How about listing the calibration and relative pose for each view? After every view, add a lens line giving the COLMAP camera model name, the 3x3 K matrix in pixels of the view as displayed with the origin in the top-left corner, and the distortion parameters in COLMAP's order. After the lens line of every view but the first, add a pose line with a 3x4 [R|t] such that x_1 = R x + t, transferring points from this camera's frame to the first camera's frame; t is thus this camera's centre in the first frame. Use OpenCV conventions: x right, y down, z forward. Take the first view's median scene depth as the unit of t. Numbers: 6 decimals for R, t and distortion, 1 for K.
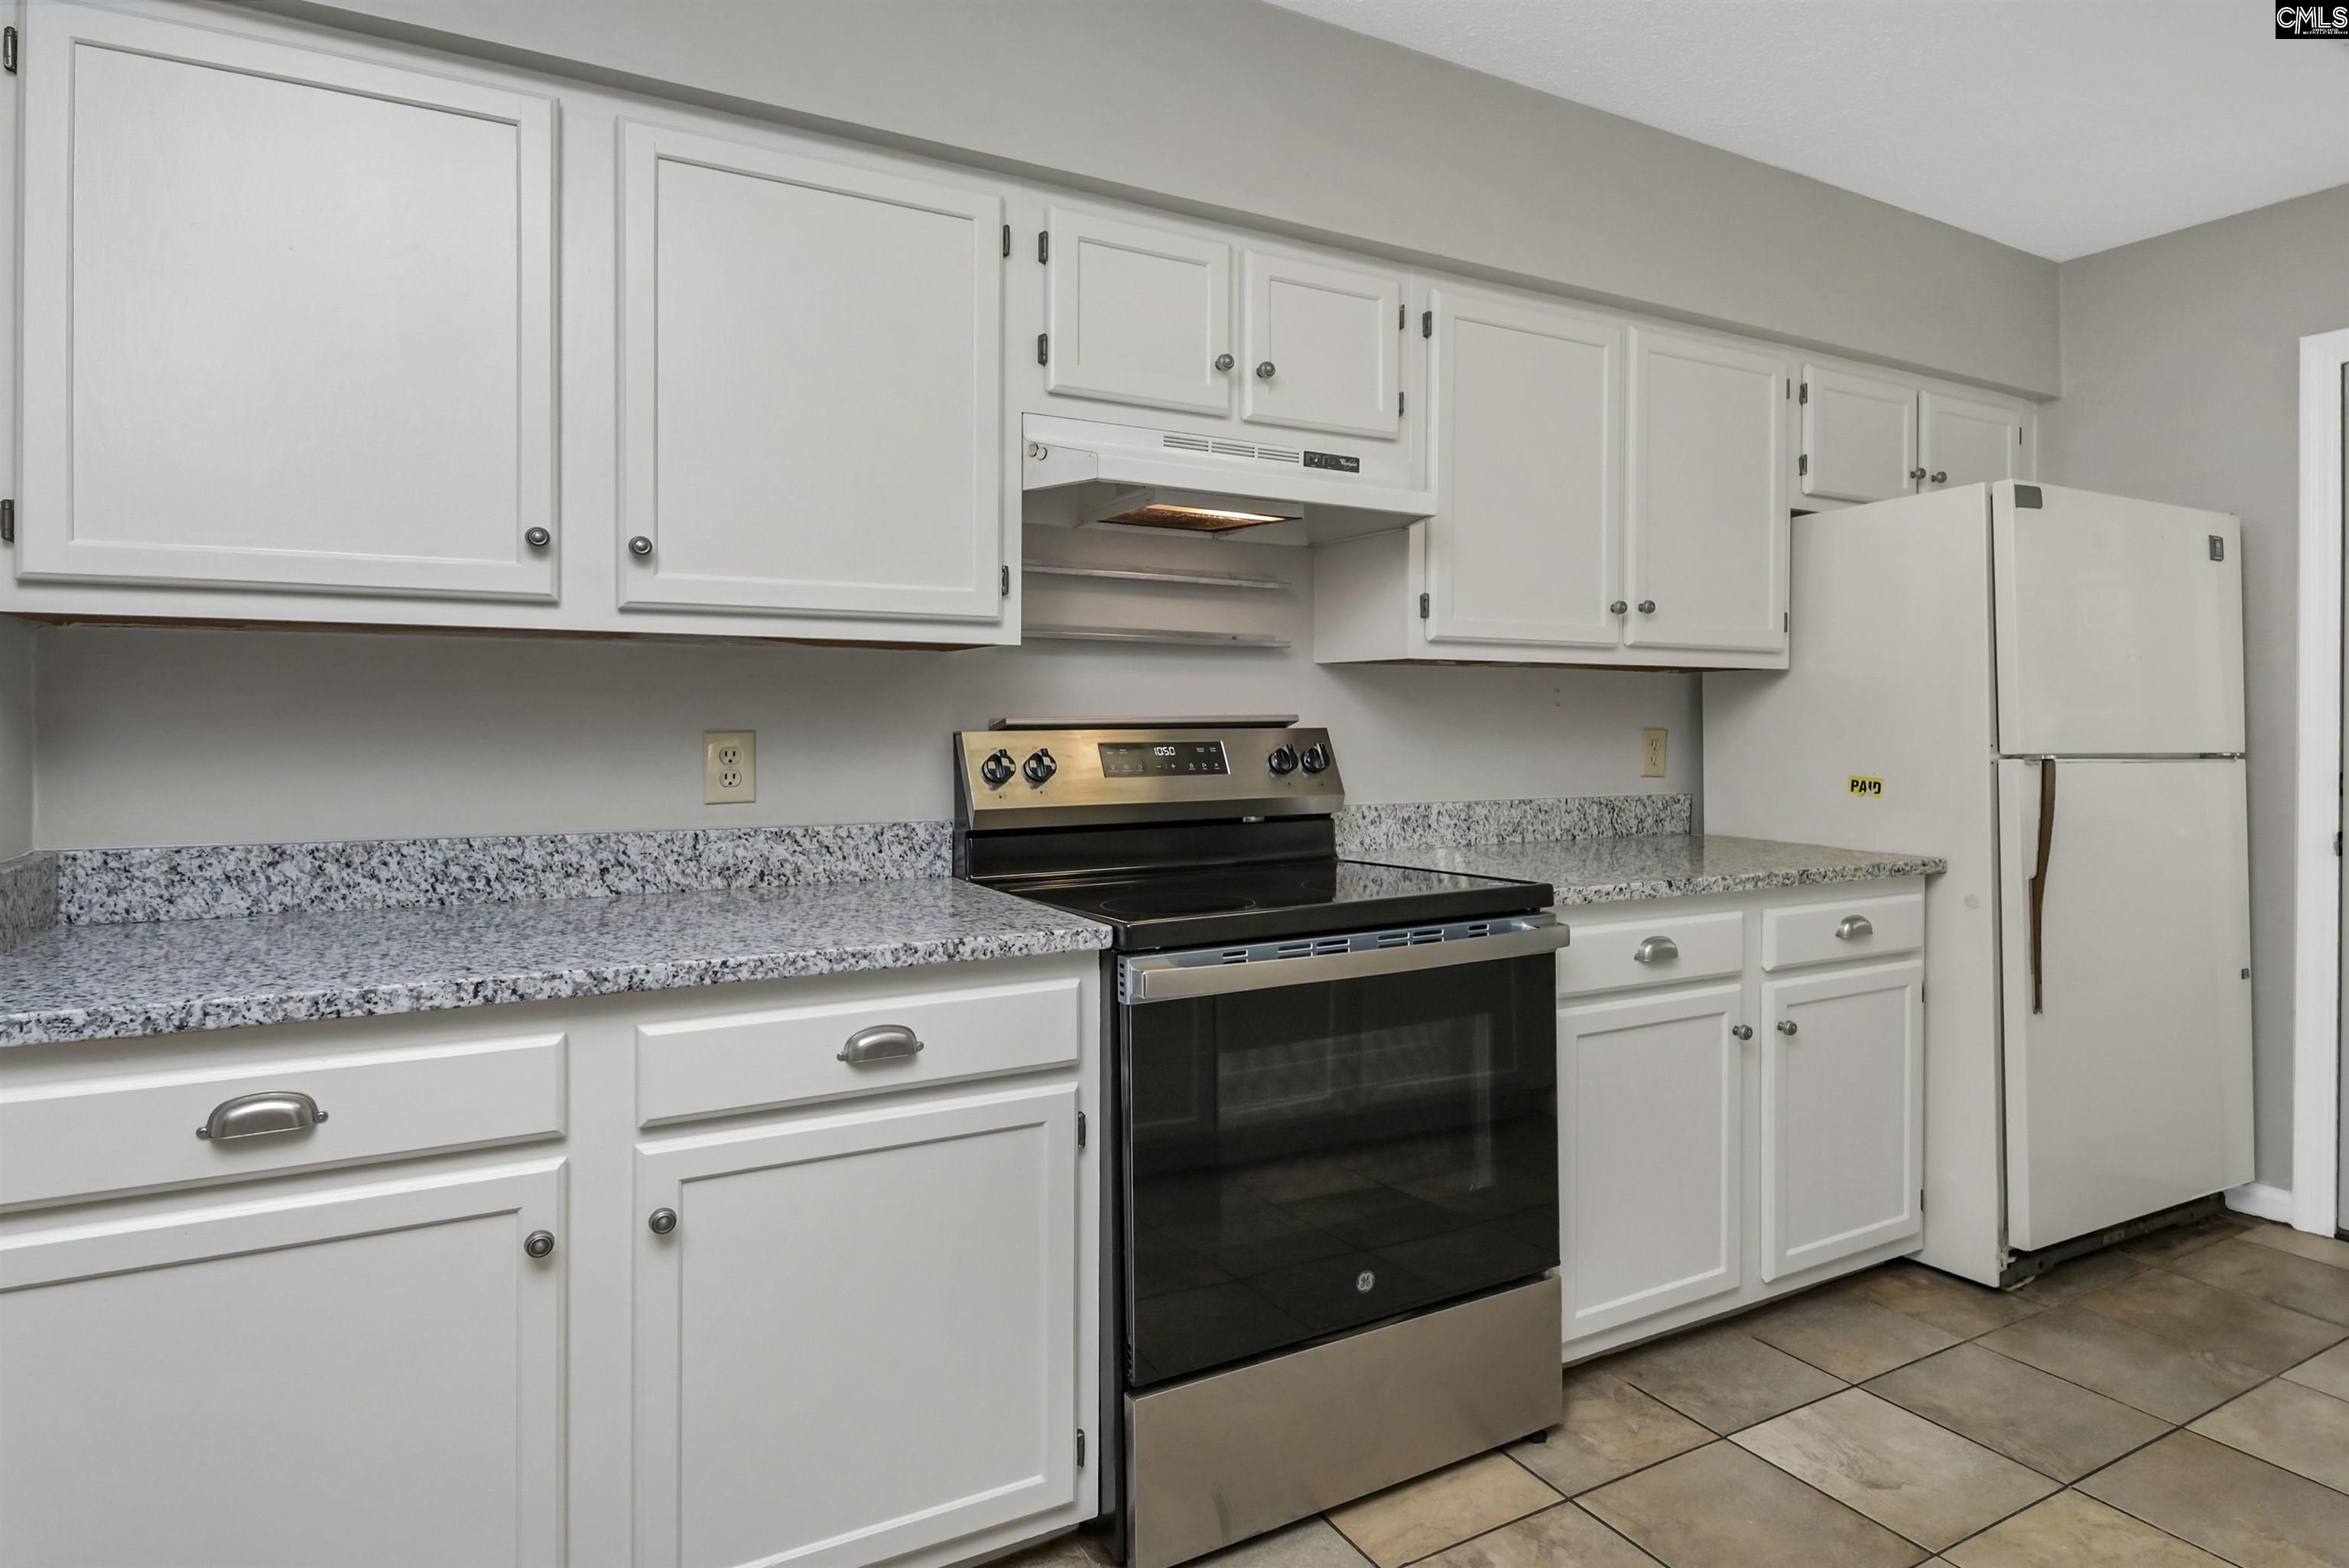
lens RADIAL K [[1225.0, 0, 1182.0], [0, 1225.0, 761.9], [0, 0, 1]] dist [-0.016507, -0.000638]
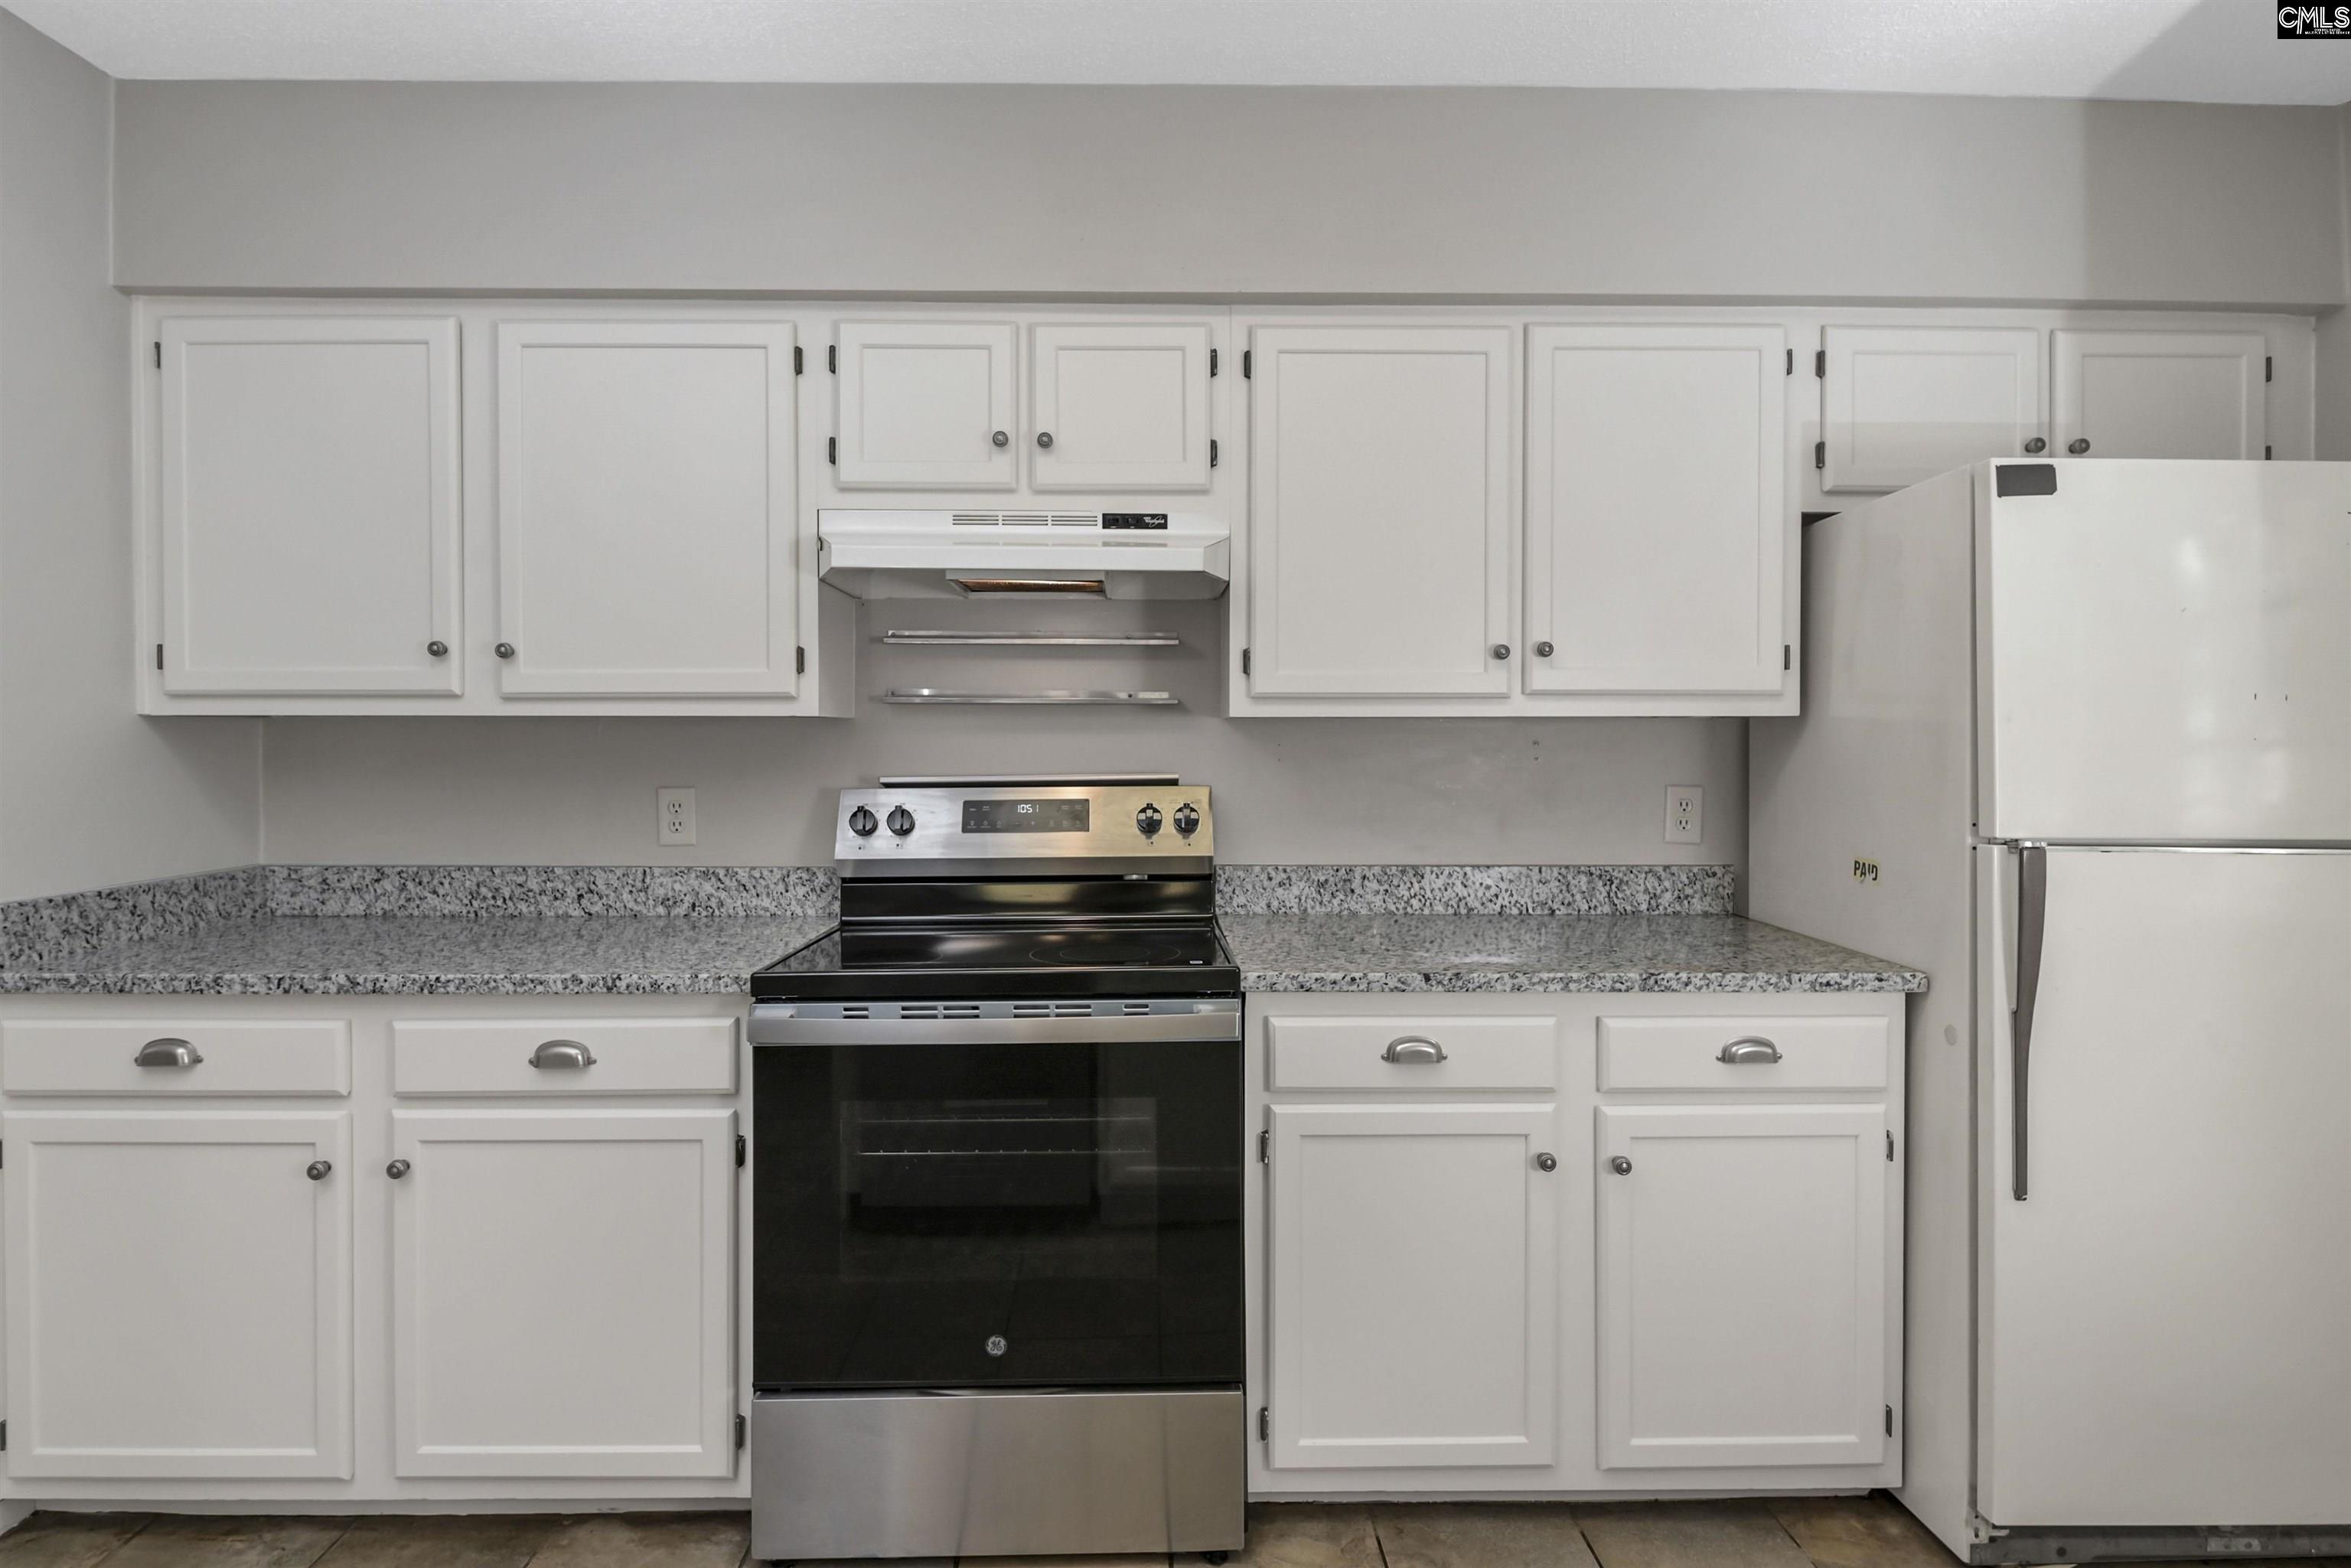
lens RADIAL K [[1226.1, 0, 1183.1], [0, 1226.1, 779.8], [0, 0, 1]] dist [-0.016507, -0.000638]
pose [[0.889085, 0.010896, -0.457612, 0.642878], [-0.010911, 0.999937, 0.002611, -0.041151], [0.457612, 0.002672, 0.889148, 0.146184]]
